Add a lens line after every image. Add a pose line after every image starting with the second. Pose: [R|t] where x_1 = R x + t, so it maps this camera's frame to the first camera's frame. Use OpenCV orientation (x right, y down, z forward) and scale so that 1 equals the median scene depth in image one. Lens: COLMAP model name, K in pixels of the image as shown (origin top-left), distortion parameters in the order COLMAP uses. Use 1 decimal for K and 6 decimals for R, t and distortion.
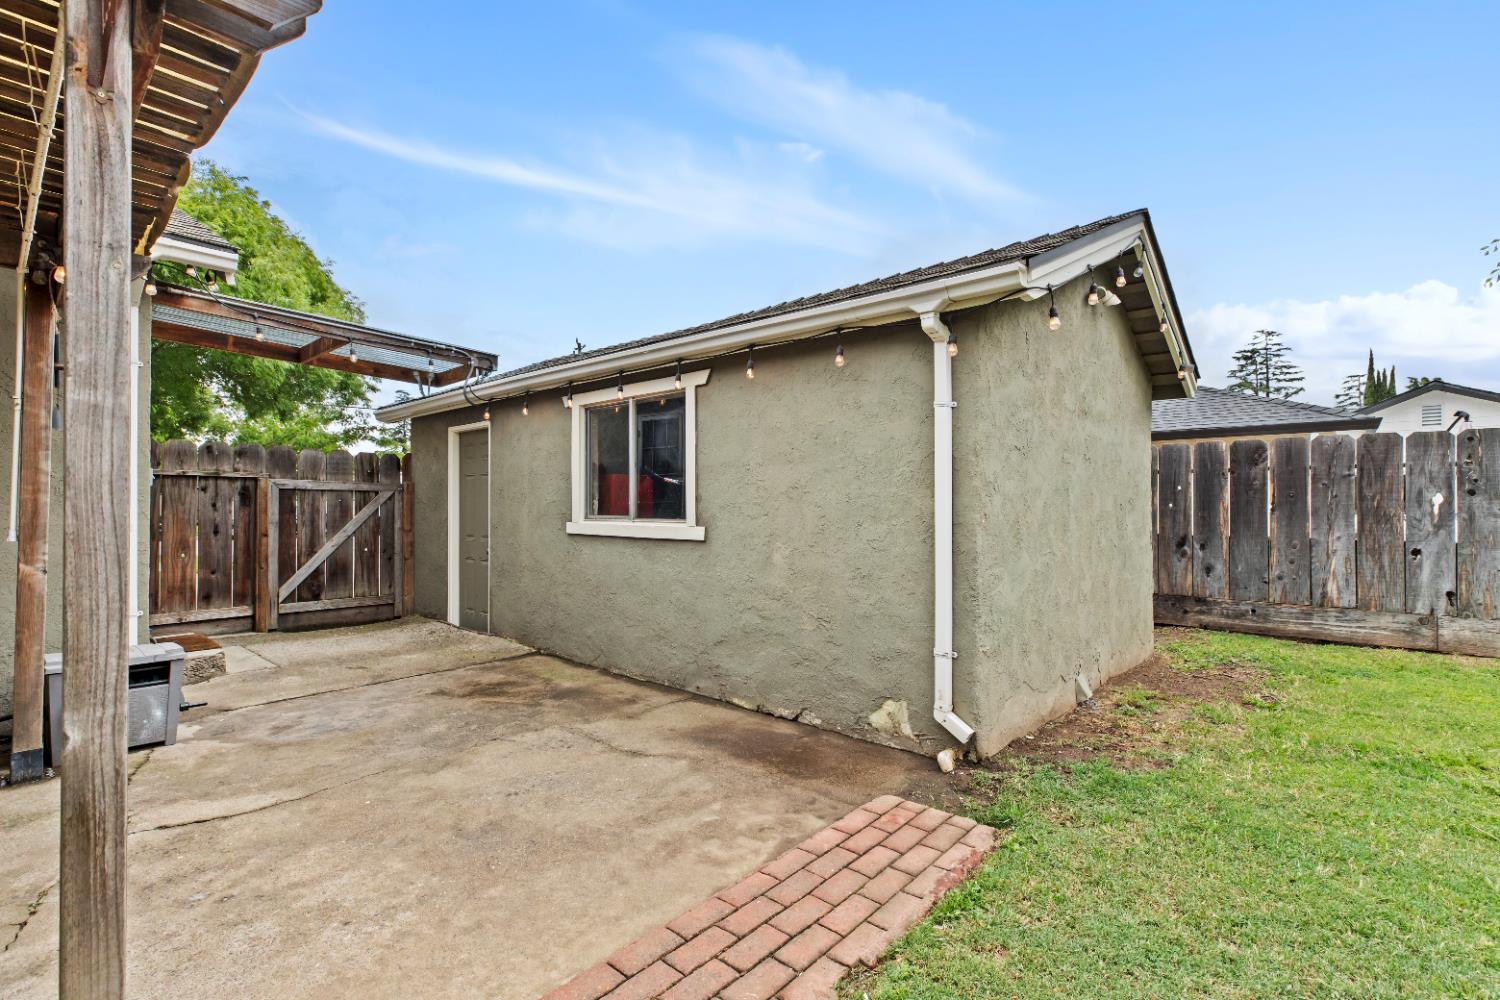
lens RADIAL K [[681.4, 0, 750.0], [0, 681.4, 500.0], [0, 0, 1]] dist [0.001969, 0.000584]
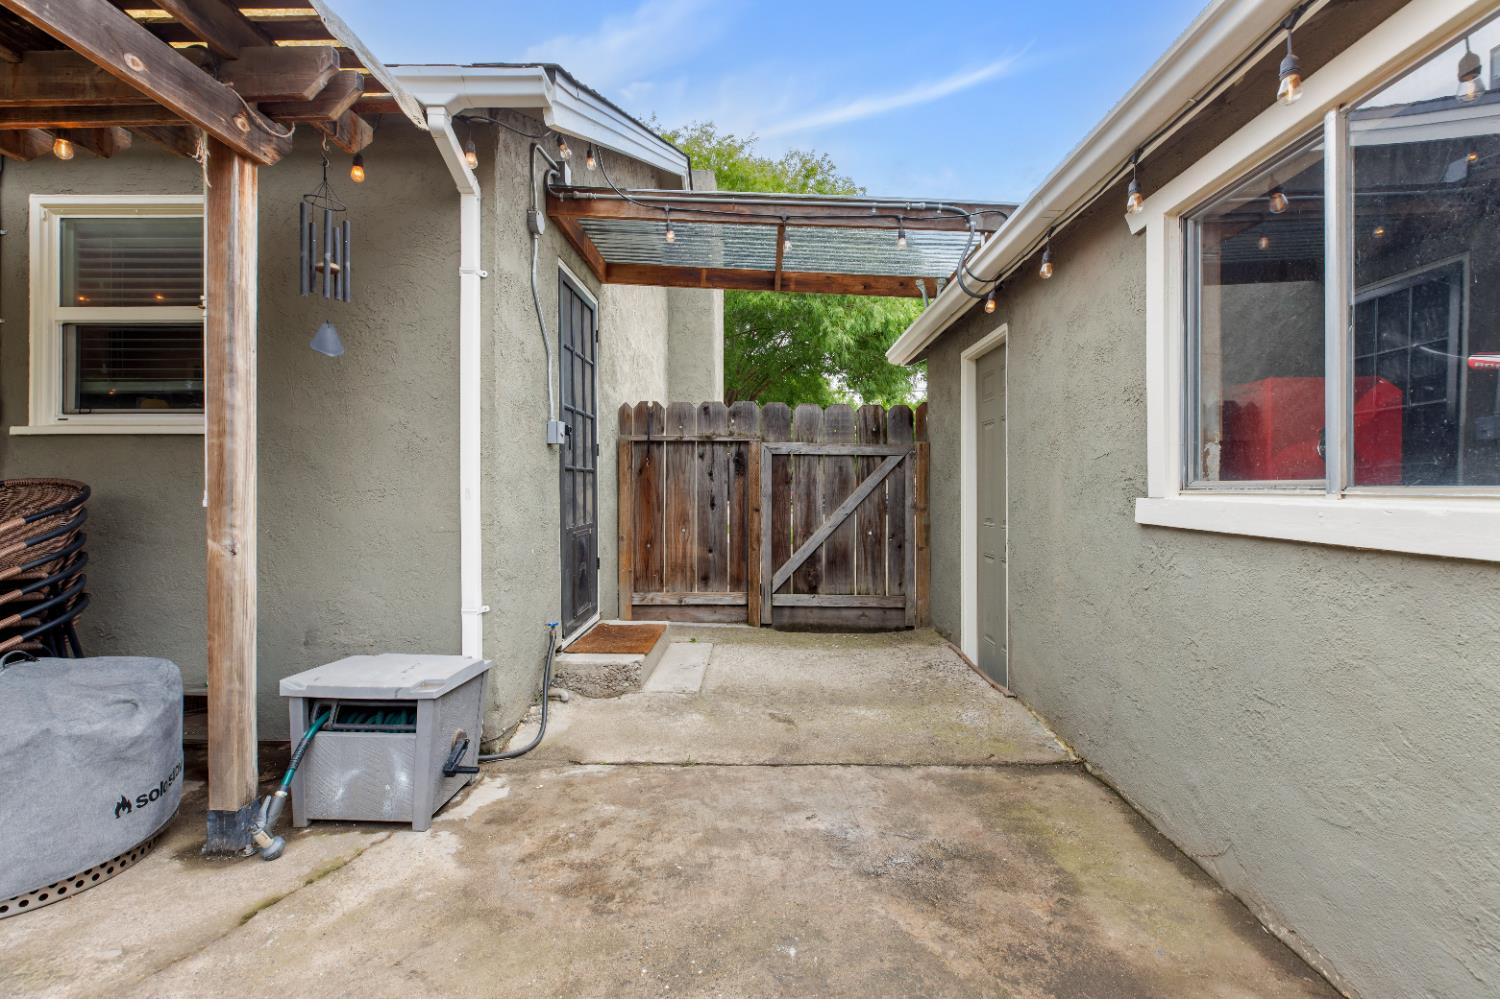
lens RADIAL K [[681.4, 0, 754.9], [0, 681.4, 483.8], [0, 0, 1]] dist [0.000820, 0.000359]
pose [[0.659168, -0.002228, -0.751993, -0.089960], [0.005077, 0.999986, 0.001487, 0.019030], [0.751979, -0.004798, 0.659170, 0.465497]]
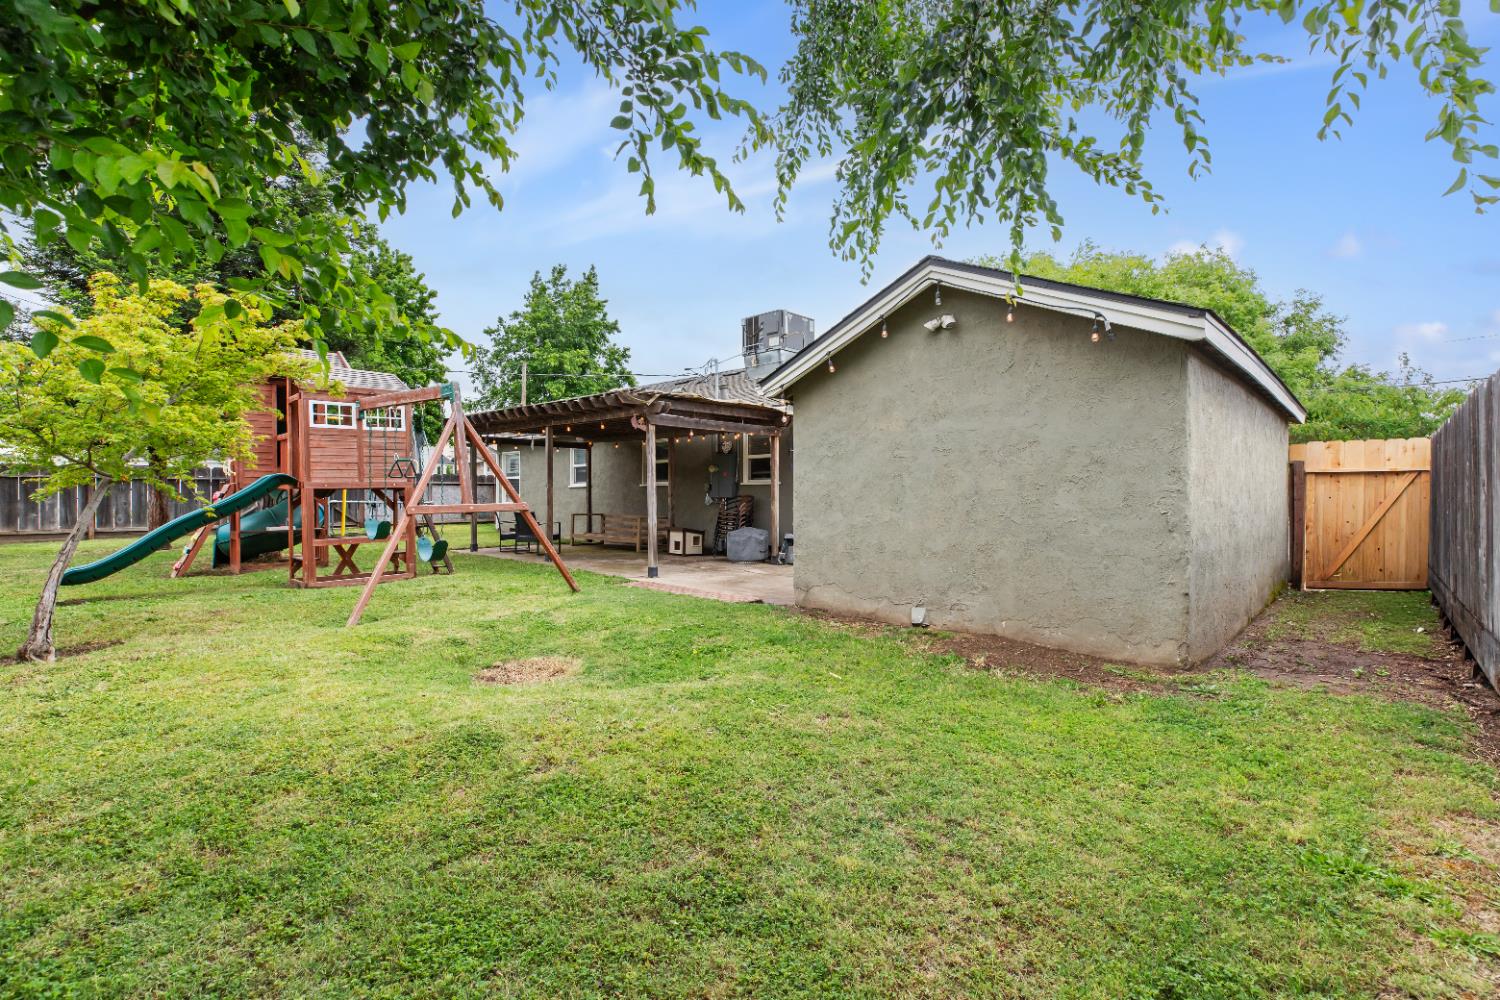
lens RADIAL K [[681.4, 0, 750.0], [0, 681.4, 500.0], [0, 0, 1]] dist [0.001969, 0.000584]
pose [[-0.030229, 0.006718, -0.999520, 1.309968], [0.007117, 0.999954, 0.006506, 0.016101], [0.999518, -0.006917, -0.030276, 0.482154]]
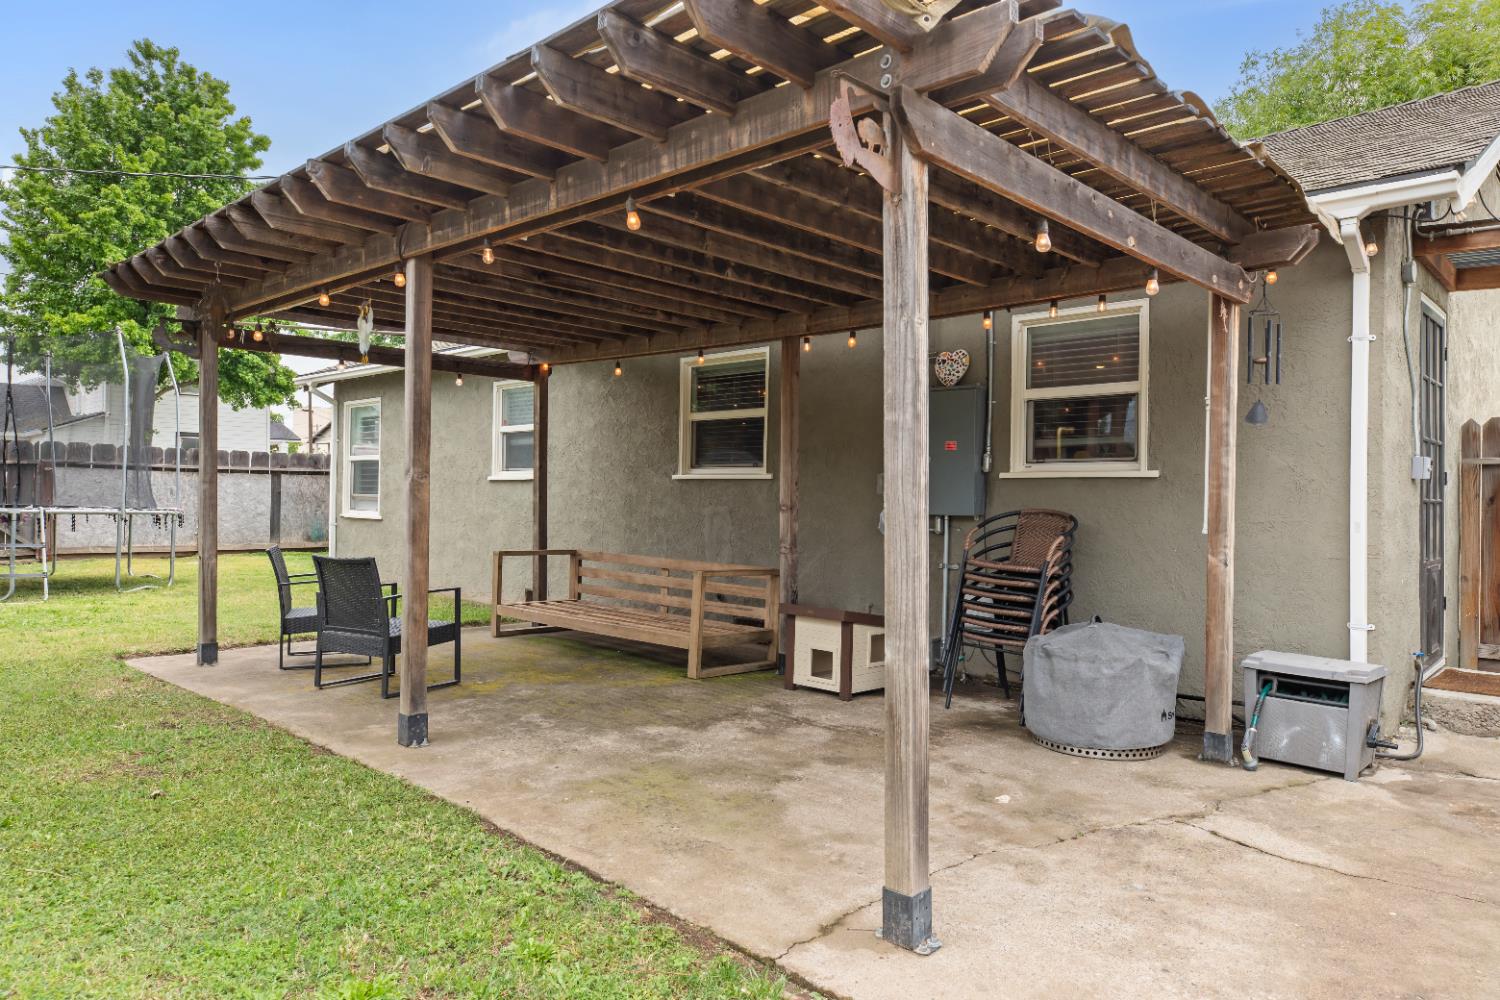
lens RADIAL K [[961.9, 0, 752.2], [0, 961.9, 496.0], [0, 0, 1]] dist [0.001313, 0.003184]
pose [[-0.024273, -0.000315, -0.999705, 0.215571], [-0.004317, 0.999991, -0.000210, 0.002608], [0.999696, 0.004310, -0.024275, 0.158205]]
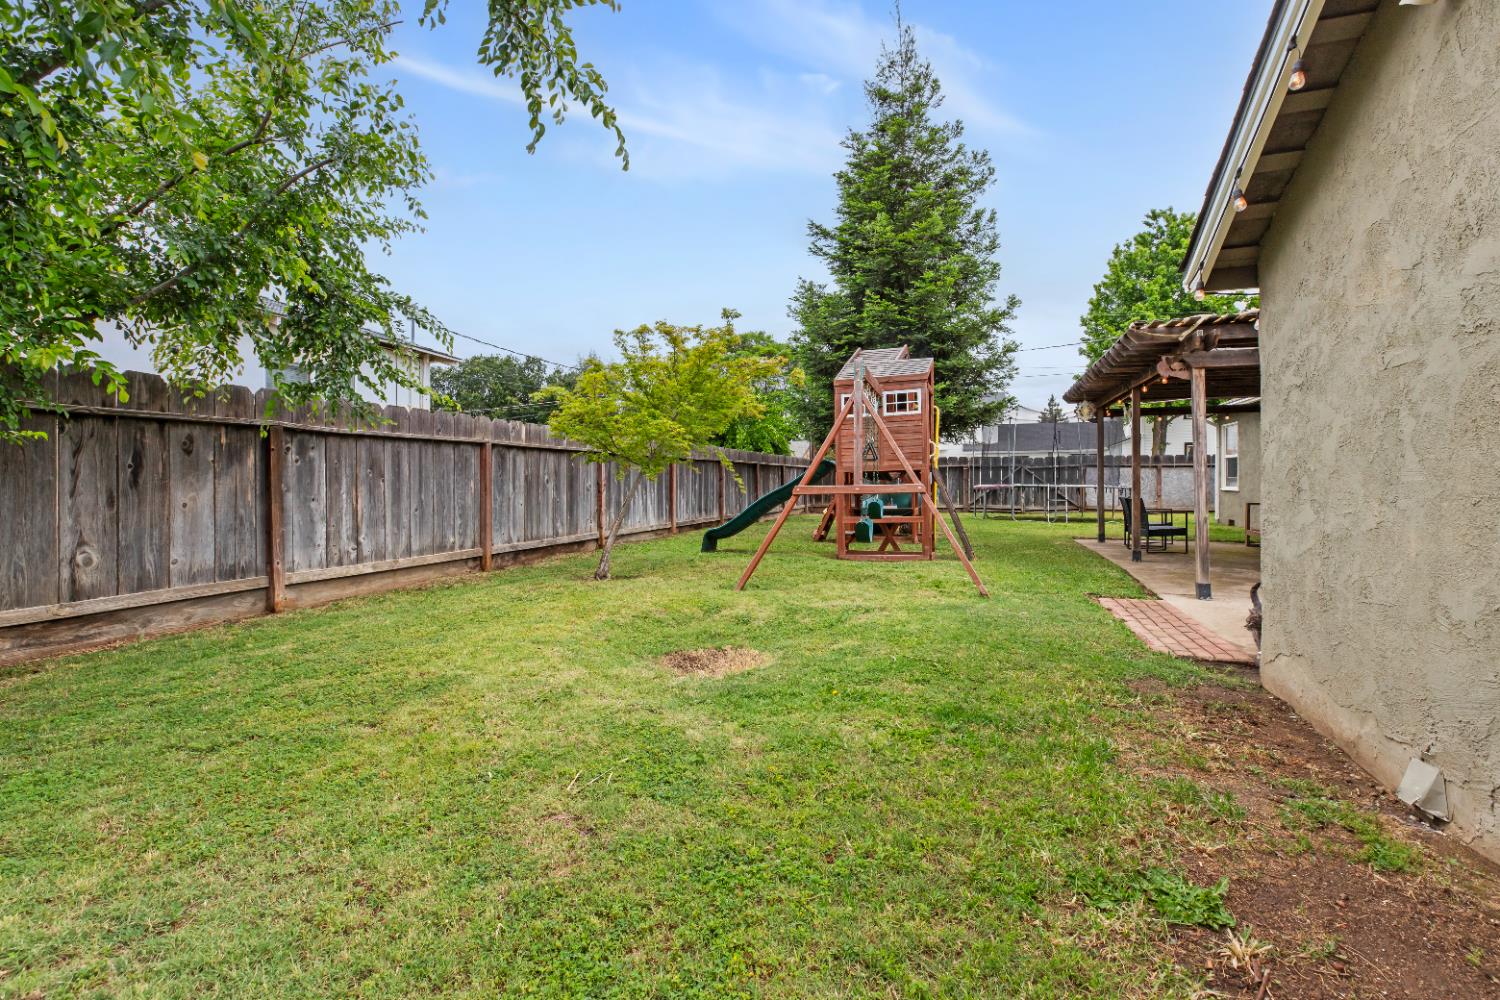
lens RADIAL K [[689.5, 0, 765.3], [0, 689.5, 477.4], [0, 0, 1]] dist [-0.000411, 0.000180]
pose [[-0.912987, -0.002829, -0.407979, 0.798592], [0.002420, 0.999921, -0.012349, 0.029412], [0.407982, -0.012262, -0.912908, 0.887474]]
